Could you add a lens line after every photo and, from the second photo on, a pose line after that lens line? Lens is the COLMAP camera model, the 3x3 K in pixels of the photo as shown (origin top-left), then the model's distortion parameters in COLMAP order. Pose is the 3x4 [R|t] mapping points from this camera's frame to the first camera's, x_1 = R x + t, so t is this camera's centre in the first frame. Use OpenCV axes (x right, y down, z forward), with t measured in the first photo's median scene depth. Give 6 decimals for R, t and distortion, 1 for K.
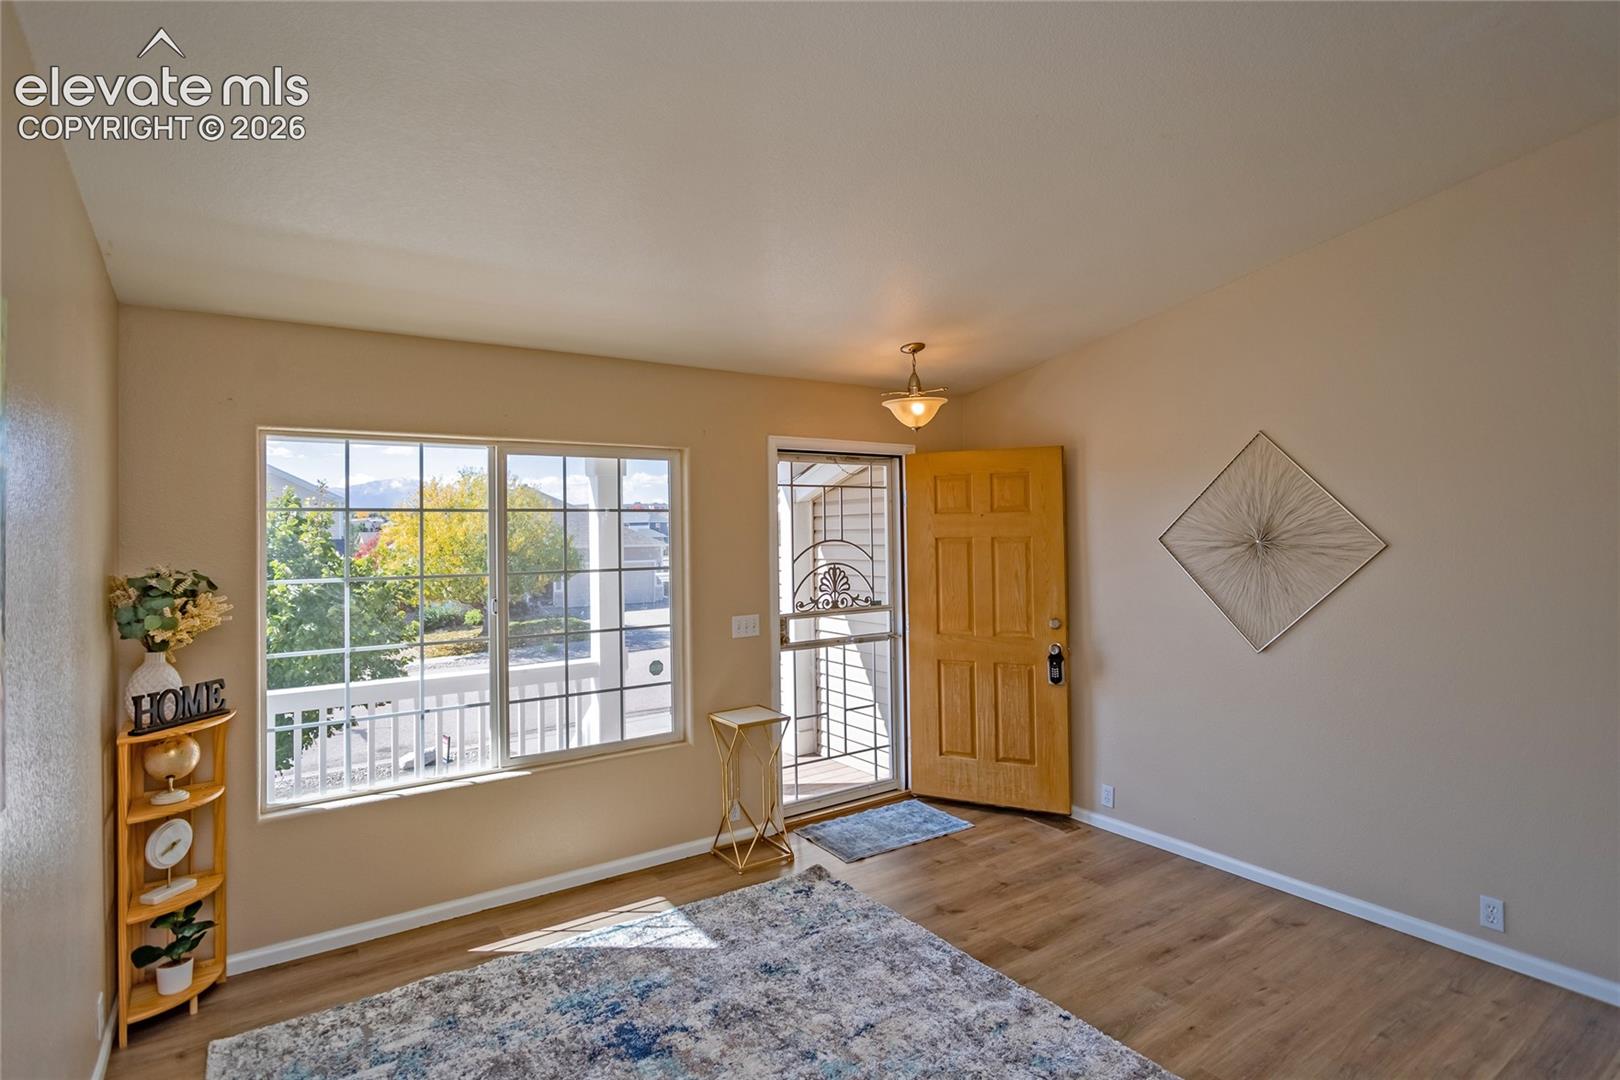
lens RADIAL K [[808.1, 0, 793.9], [0, 808.1, 518.0], [0, 0, 1]] dist [-0.010127, 0.000527]
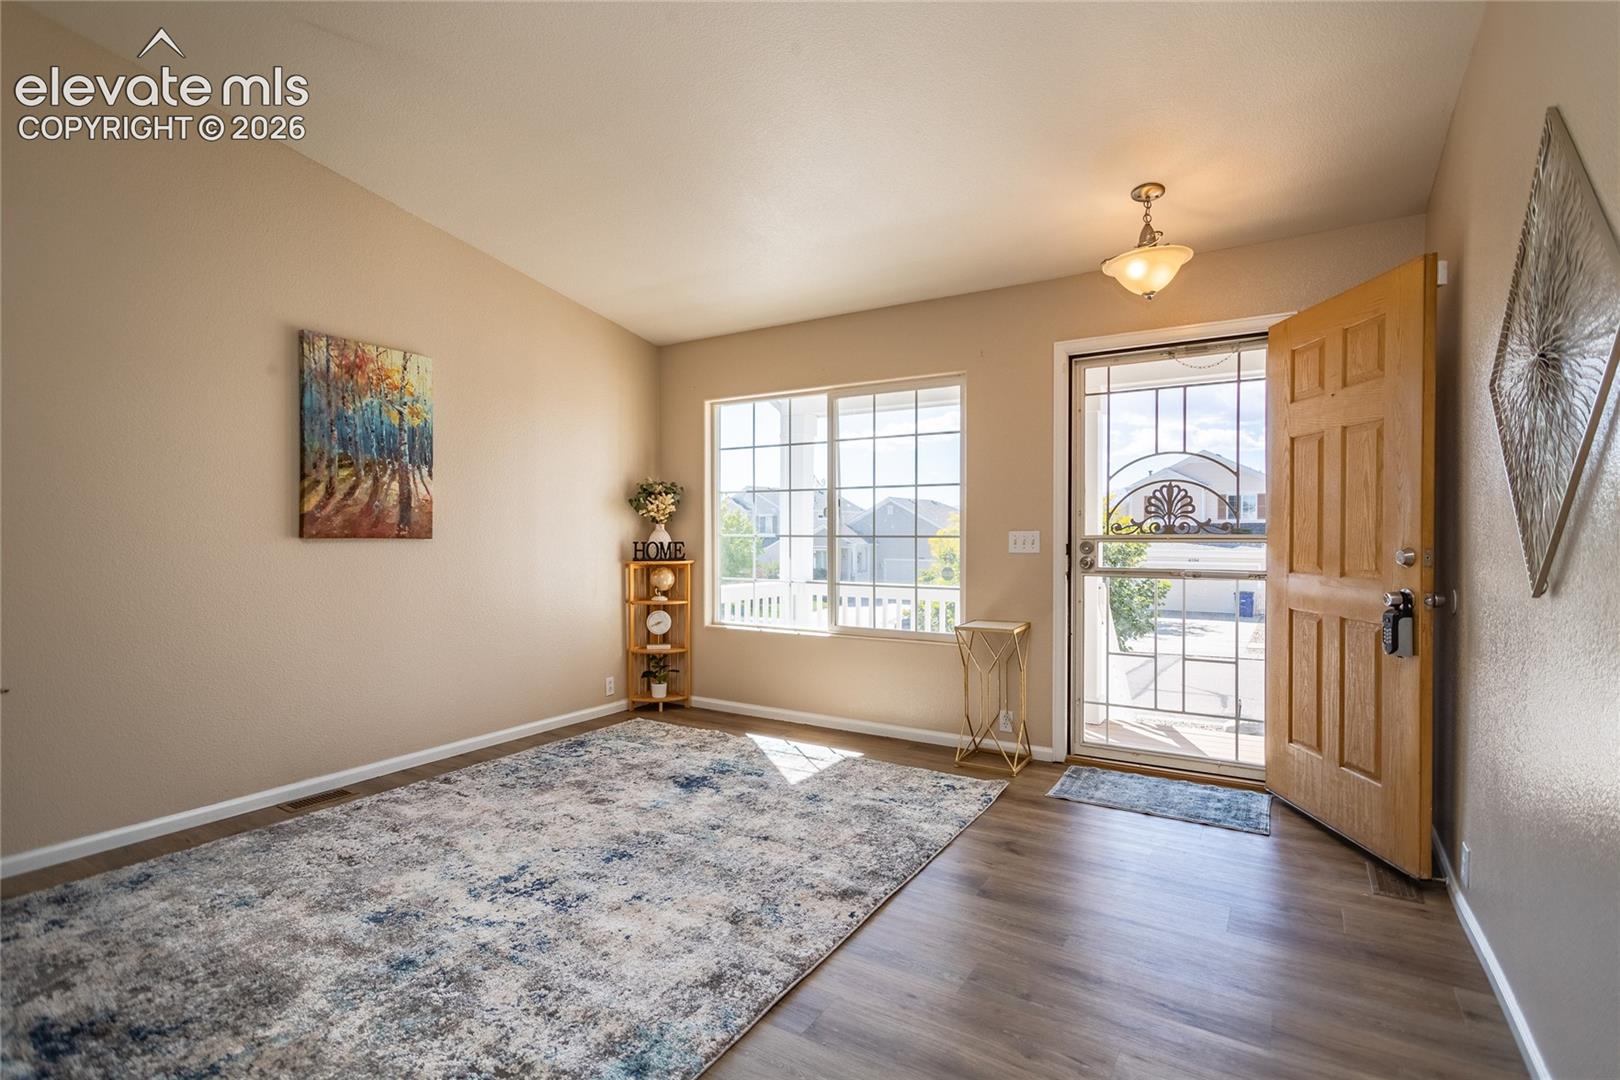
lens RADIAL K [[777.2, 0, 807.5], [0, 777.2, 535.1], [0, 0, 1]] dist [-0.000905, 0.000080]
pose [[0.402333, 0.016954, -0.915336, 0.777393], [0.008485, 0.999717, 0.022246, 0.112761], [0.915454, -0.016717, 0.402076, 0.414356]]
